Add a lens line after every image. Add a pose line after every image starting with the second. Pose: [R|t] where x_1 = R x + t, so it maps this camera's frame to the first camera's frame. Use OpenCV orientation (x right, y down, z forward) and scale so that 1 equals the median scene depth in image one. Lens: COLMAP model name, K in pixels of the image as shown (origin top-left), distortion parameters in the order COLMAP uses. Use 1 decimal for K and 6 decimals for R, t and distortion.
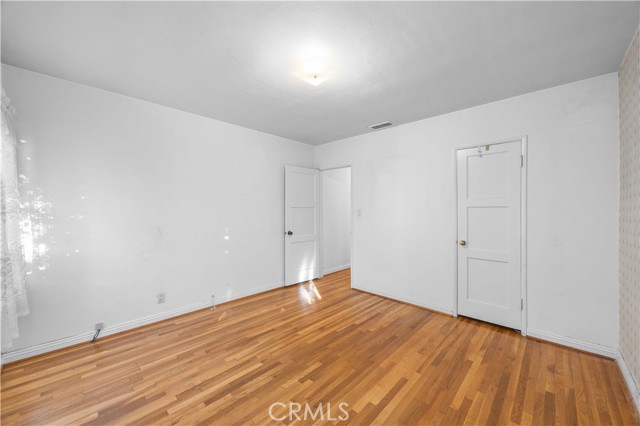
lens RADIAL K [[247.6, 0, 320.7], [0, 247.6, 209.1], [0, 0, 1]] dist [-0.000914, -0.000010]
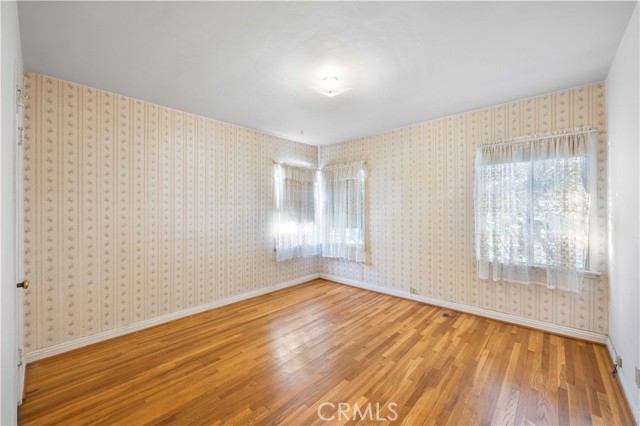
lens RADIAL K [[247.6, 0, 320.7], [0, 247.6, 209.1], [0, 0, 1]] dist [-0.000914, -0.000010]
pose [[-0.999642, 0.004266, -0.026427, 0.053196], [0.004433, 0.999971, -0.006261, 0.006490], [0.026399, -0.006376, -0.999631, 2.064486]]
